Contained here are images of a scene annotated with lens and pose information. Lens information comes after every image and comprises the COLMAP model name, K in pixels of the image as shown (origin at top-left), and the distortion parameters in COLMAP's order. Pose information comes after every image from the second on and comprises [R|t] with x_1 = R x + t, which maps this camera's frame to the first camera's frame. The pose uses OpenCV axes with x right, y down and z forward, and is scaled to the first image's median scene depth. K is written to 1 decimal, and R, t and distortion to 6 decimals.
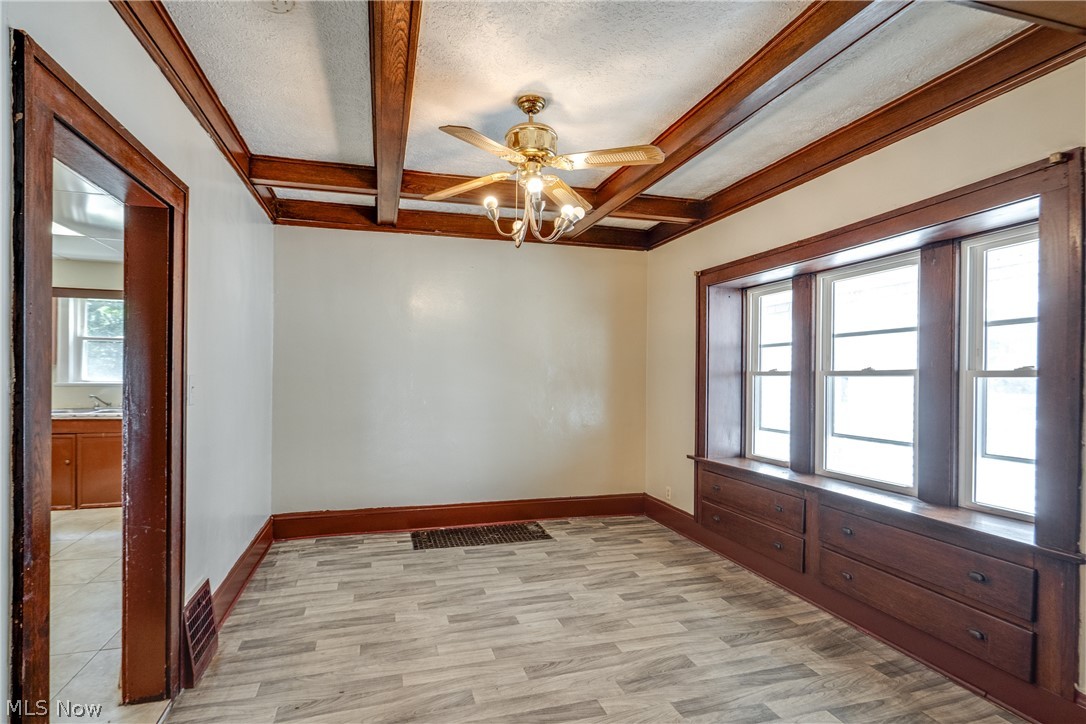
lens RADIAL K [[533.1, 0, 541.2], [0, 533.1, 369.9], [0, 0, 1]] dist [-0.000915, 0.000158]
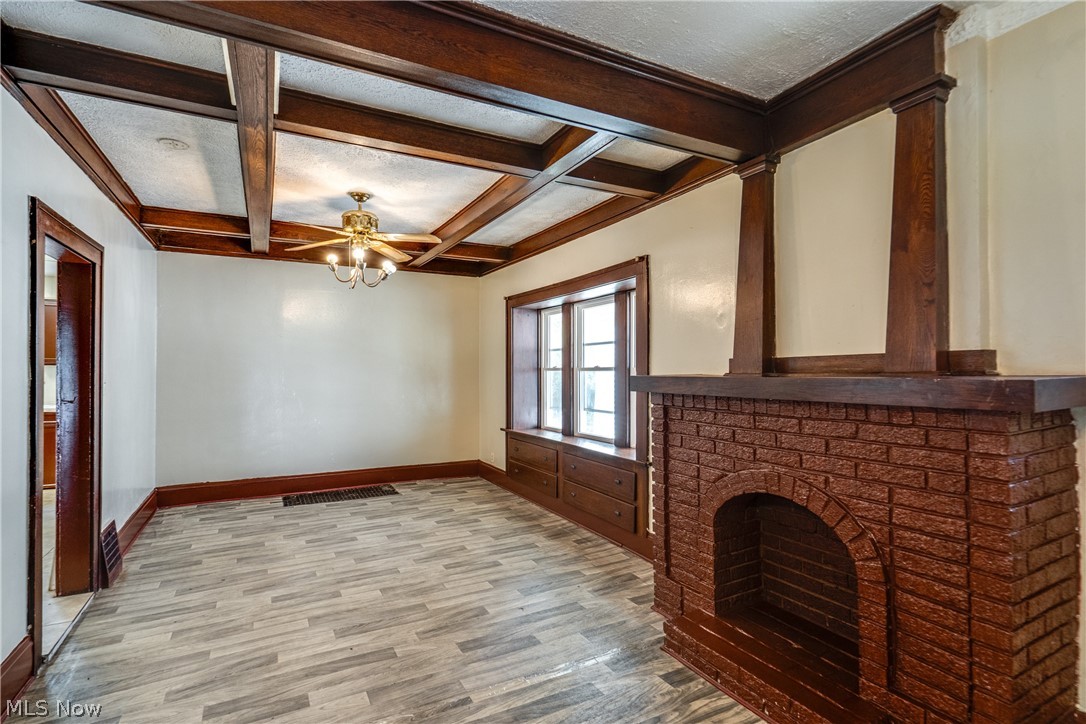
lens RADIAL K [[536.1, 0, 579.7], [0, 536.1, 363.8], [0, 0, 1]] dist [0.001623, 0.000893]
pose [[0.971674, -0.004717, 0.236277, 0.181324], [0.004675, 0.999989, 0.000736, -0.010453], [-0.236278, 0.000389, 0.971685, -0.516983]]
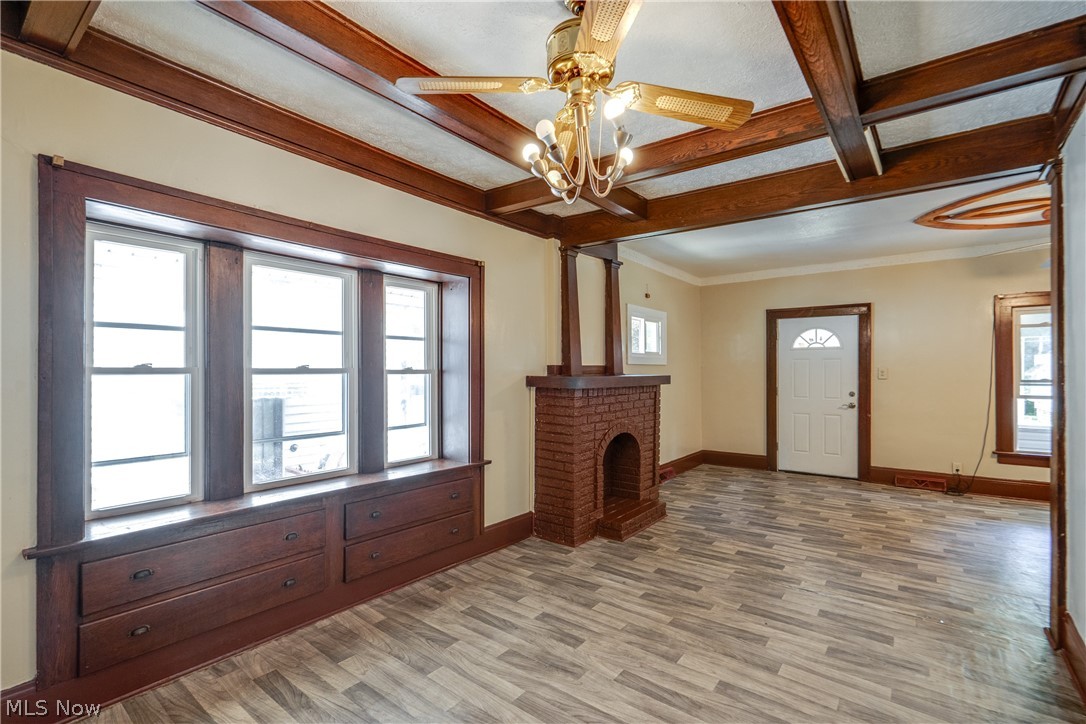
lens RADIAL K [[488.6, 0, 585.6], [0, 488.6, 360.9], [0, 0, 1]] dist [-0.000823, -0.000016]
pose [[-0.621348, 0.009827, 0.783473, -0.432723], [-0.014593, 0.999603, -0.024112, 0.001821], [-0.783399, -0.026415, -0.620957, 1.137194]]
